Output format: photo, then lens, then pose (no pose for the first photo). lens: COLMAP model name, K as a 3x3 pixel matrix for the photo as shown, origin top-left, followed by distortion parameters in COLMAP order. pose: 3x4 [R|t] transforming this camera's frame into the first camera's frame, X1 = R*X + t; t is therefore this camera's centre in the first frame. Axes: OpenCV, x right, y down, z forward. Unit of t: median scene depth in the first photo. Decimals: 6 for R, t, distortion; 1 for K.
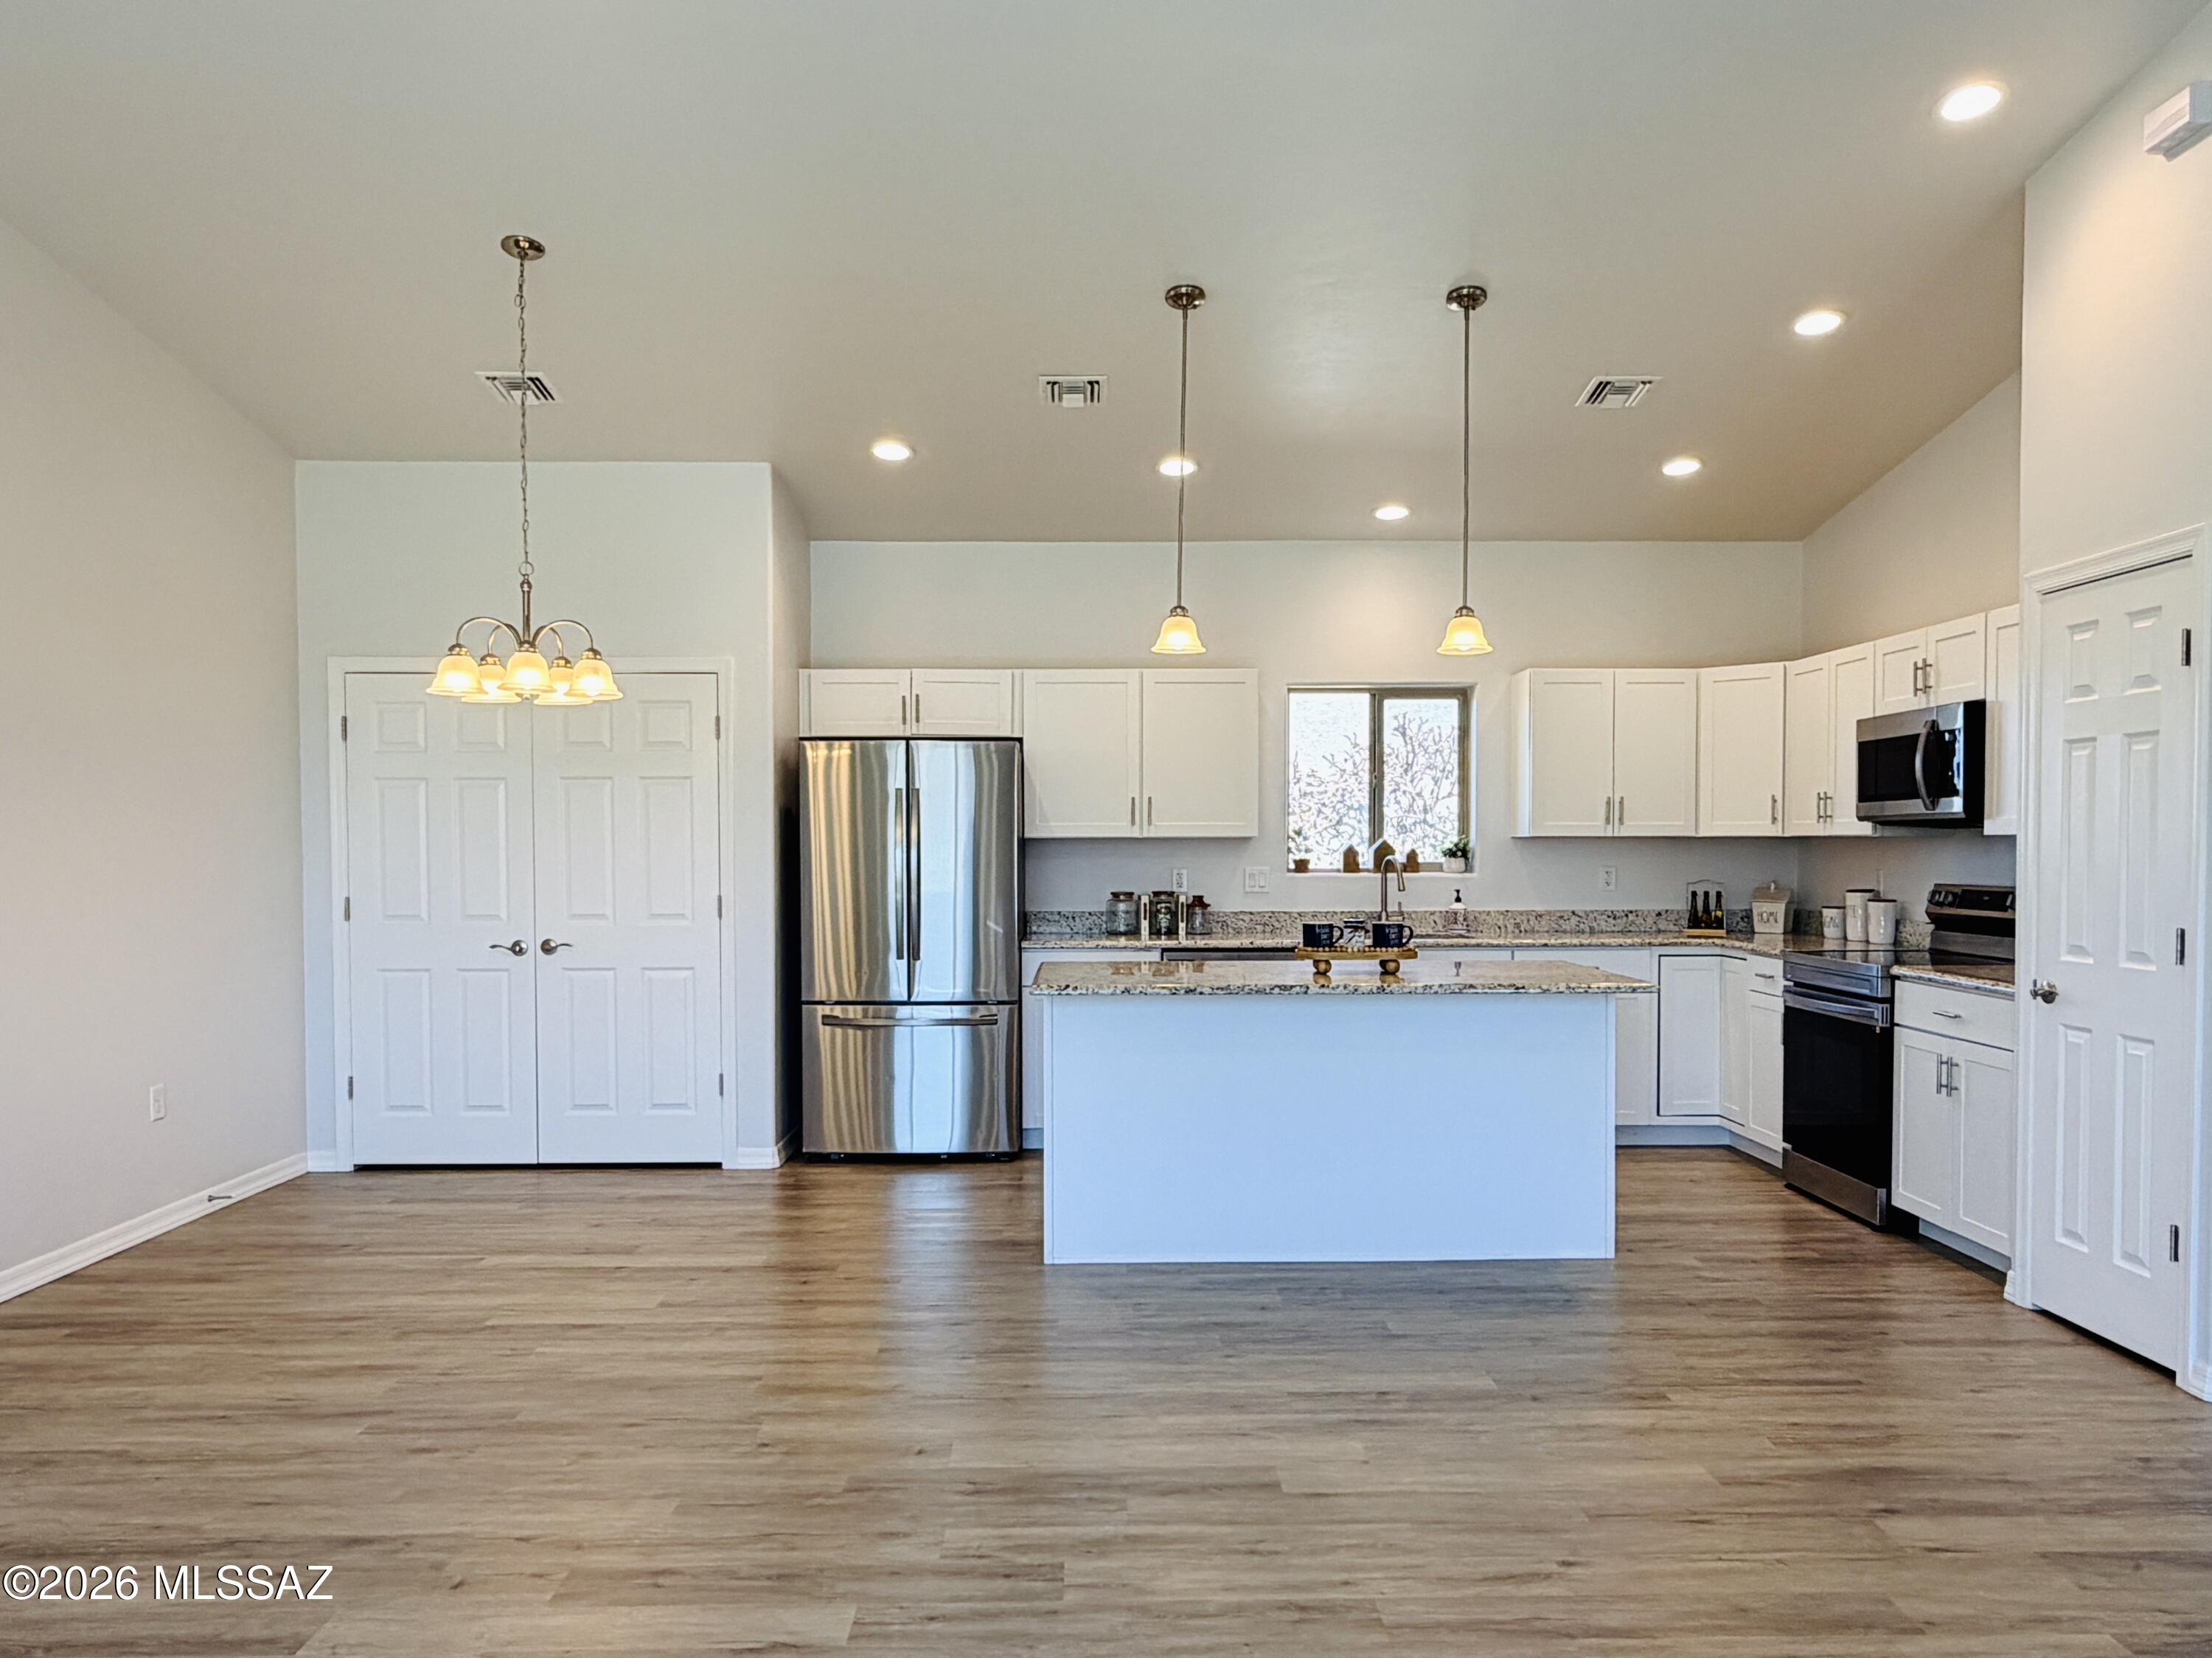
lens RADIAL K [[1591.0, 0, 1104.1], [0, 1591.0, 901.9], [0, 0, 1]] dist [-0.000701, -0.000714]
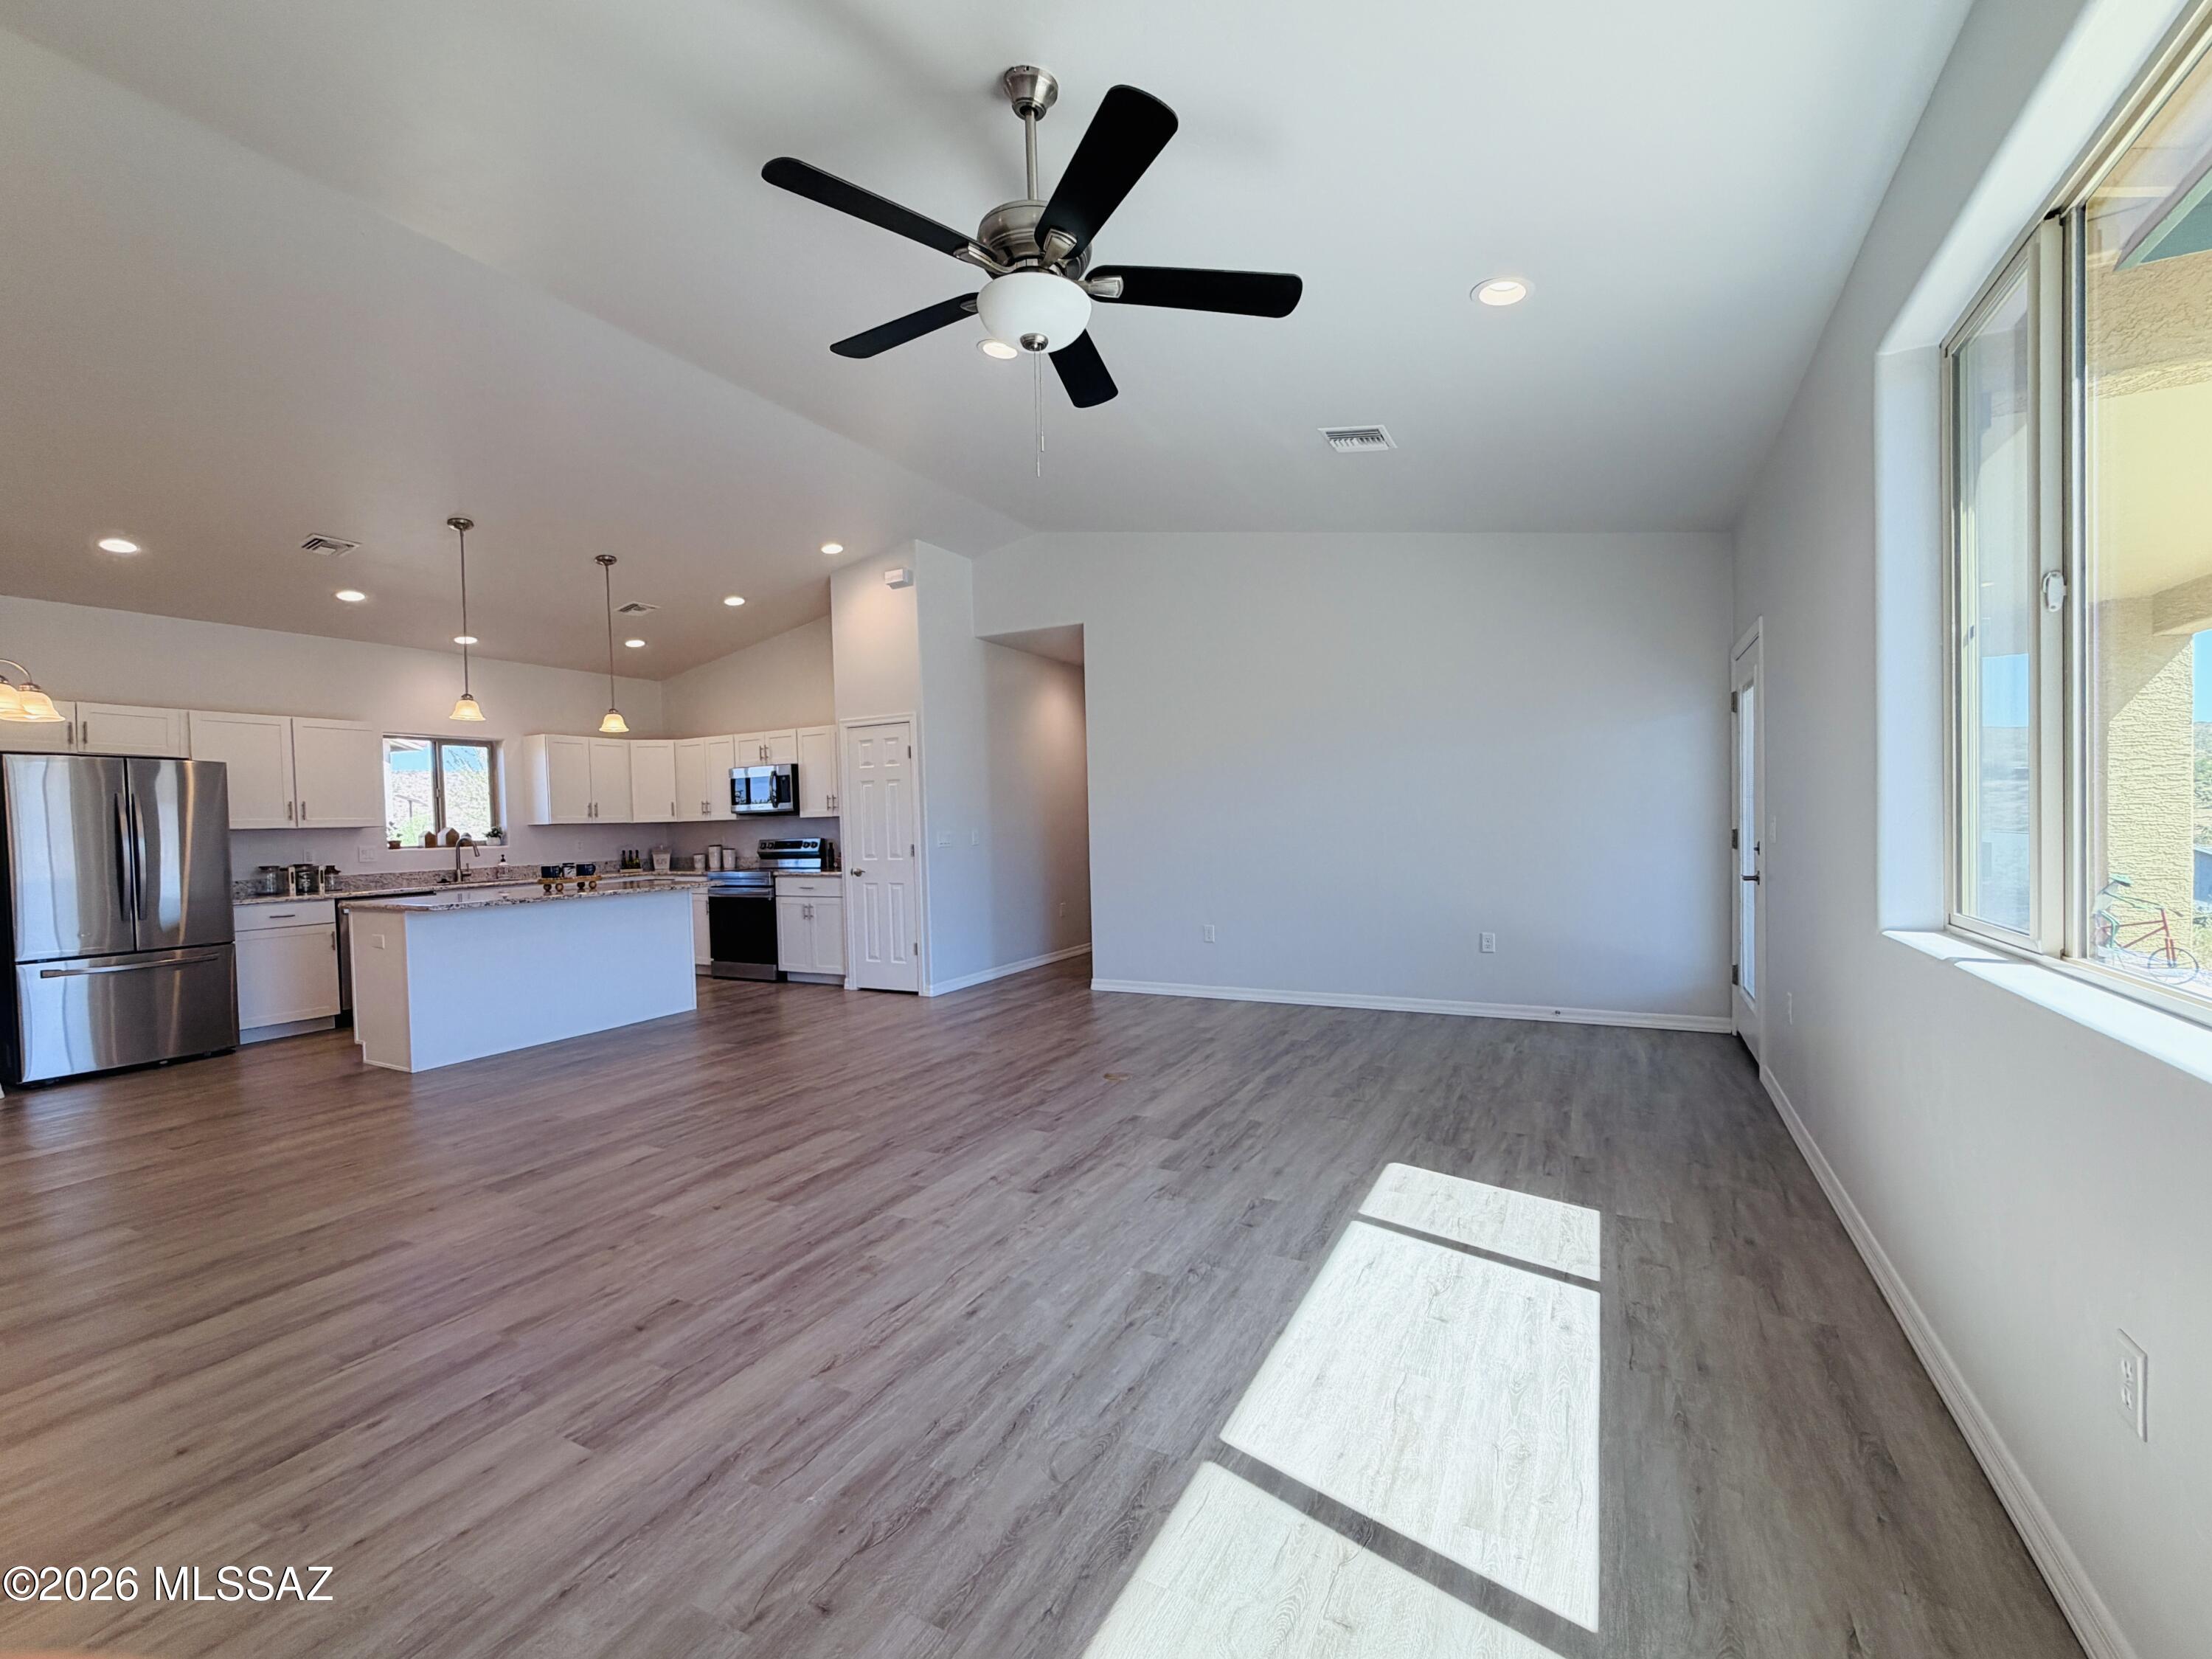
lens RADIAL K [[942.3, 0, 1100.6], [0, 942.3, 849.1], [0, 0, 1]] dist [0.000106, 0.000008]
pose [[0.482423, -0.036627, 0.875172, -0.390418], [0.059872, 0.998168, 0.008771, 0.017164], [-0.873890, 0.048167, 0.483732, -0.097769]]
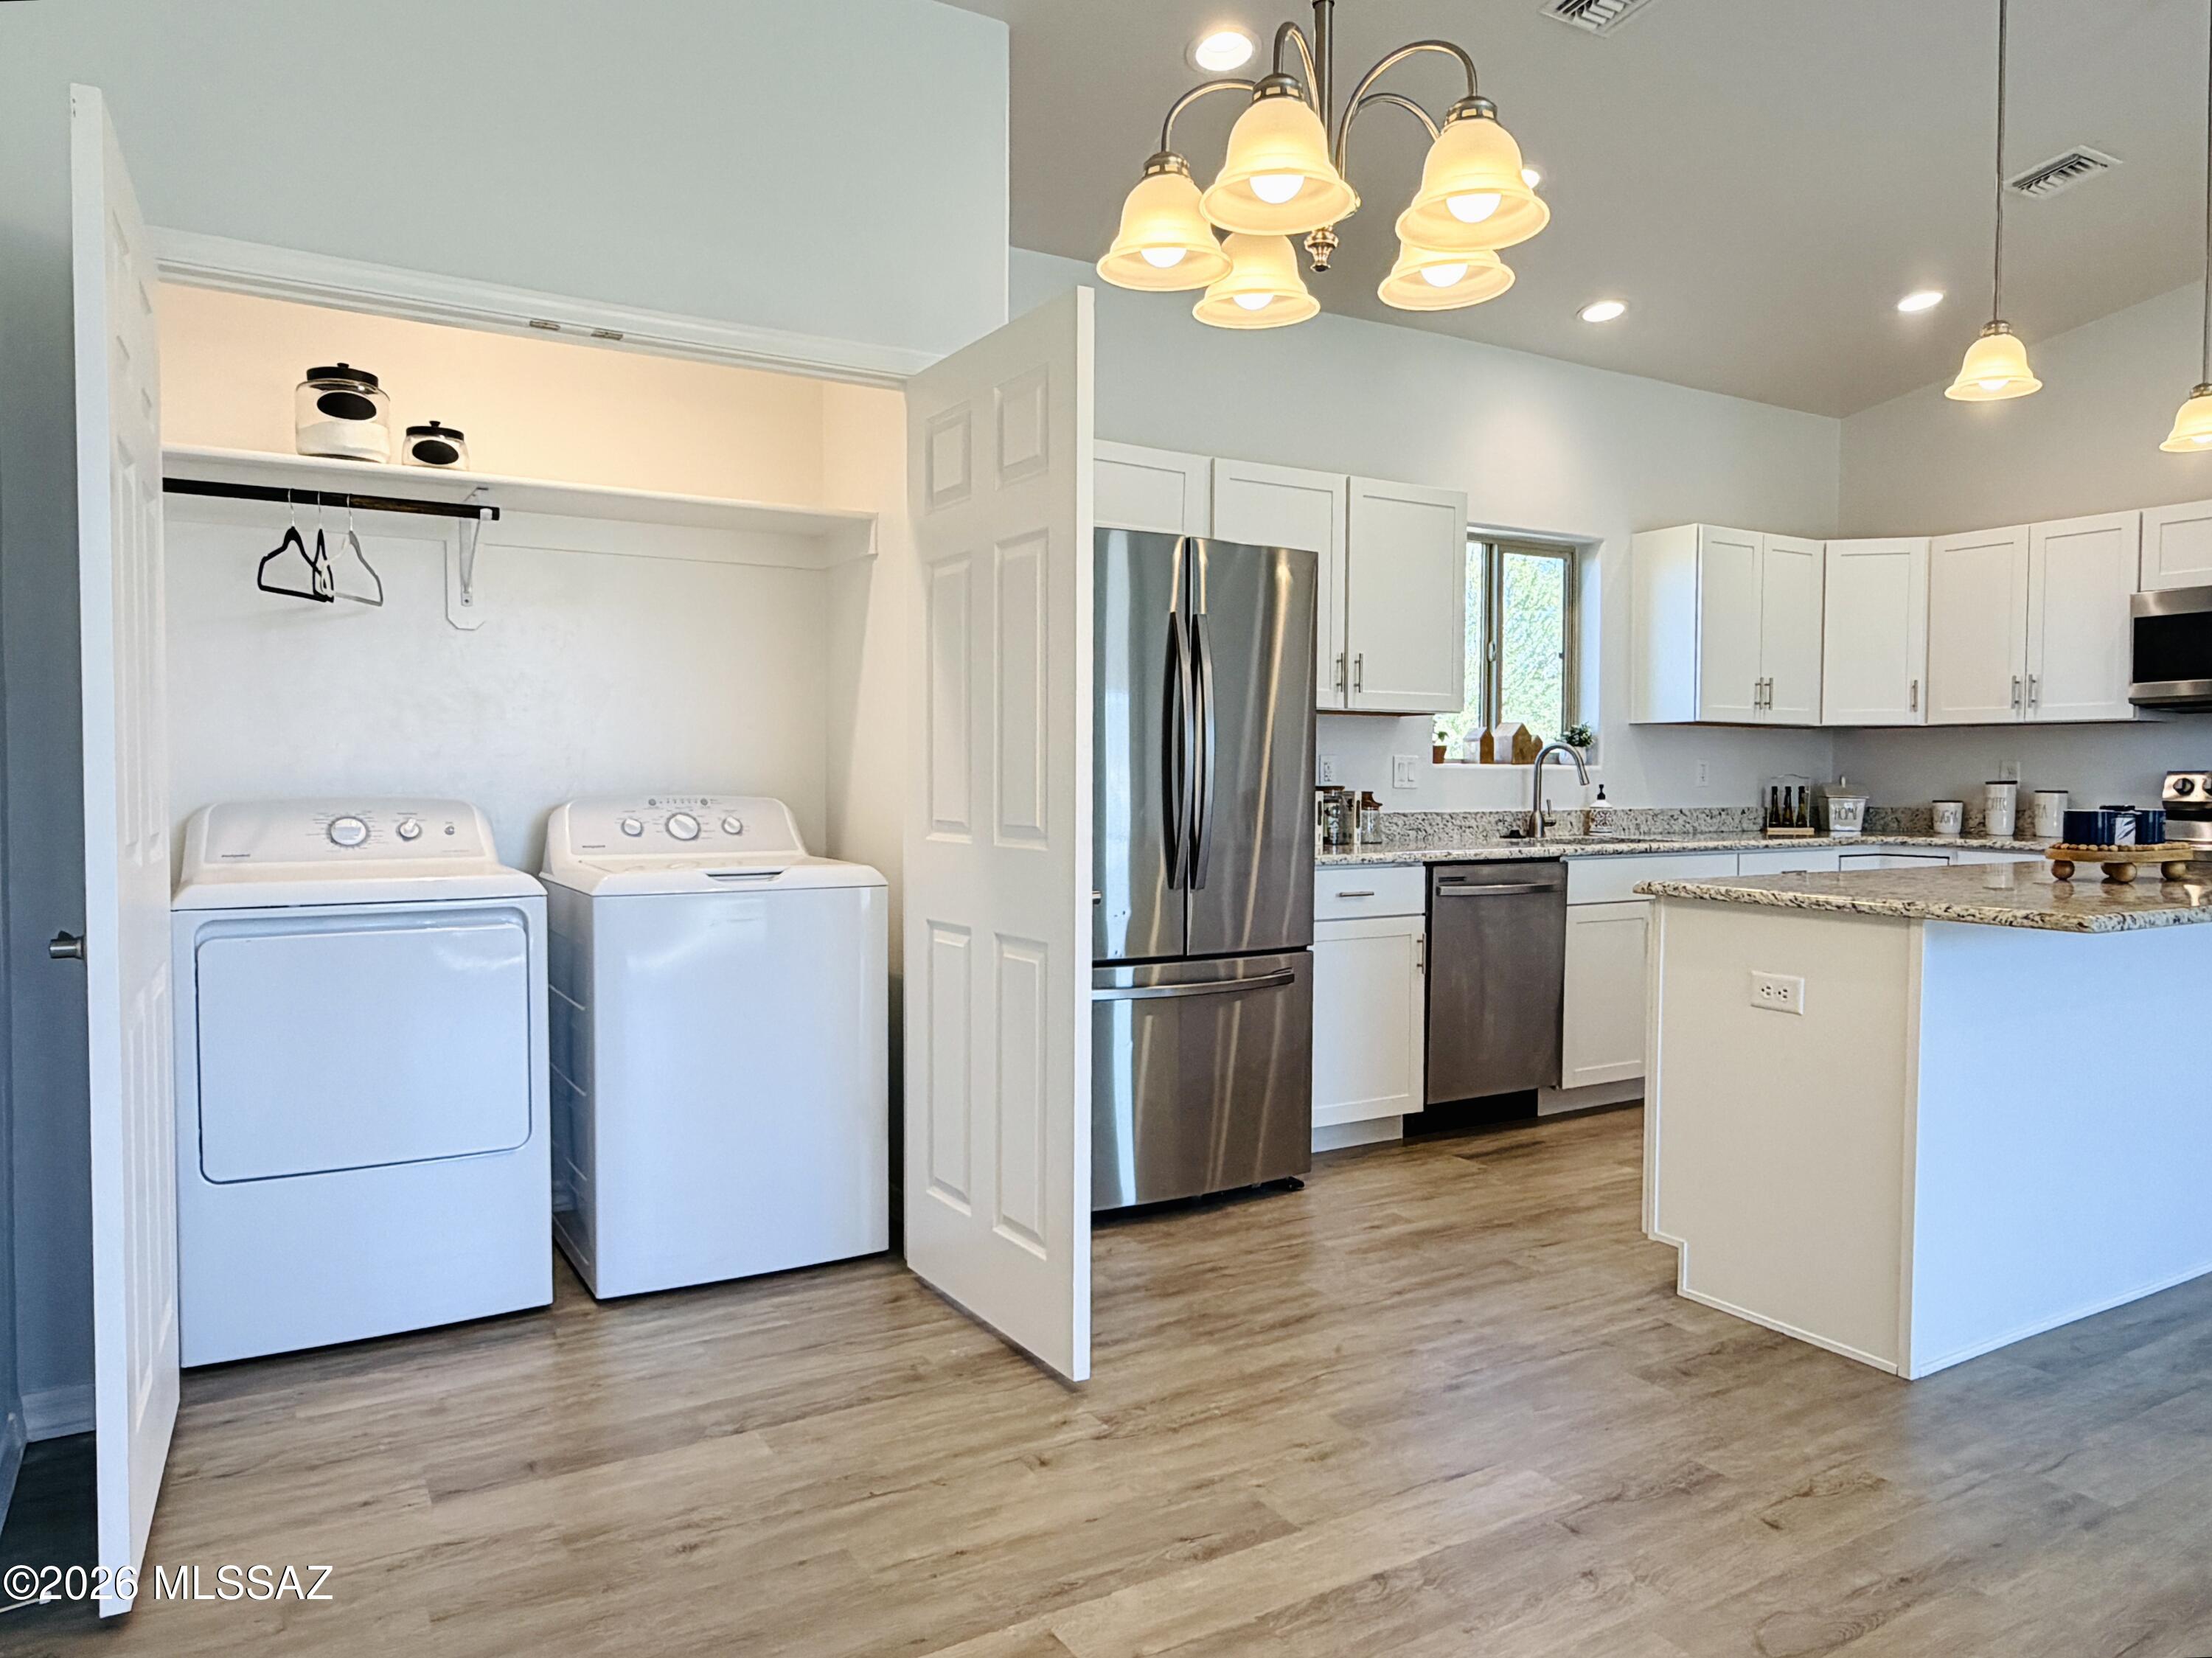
lens RADIAL K [[1486.1, 0, 1106.0], [0, 1486.1, 829.0], [0, 0, 1]] dist [-0.001220, -0.000989]
pose [[0.865750, -0.013593, 0.500292, -0.406761], [0.013321, 0.999903, 0.004117, 0.009268], [-0.500299, 0.003100, 0.865847, 0.470627]]
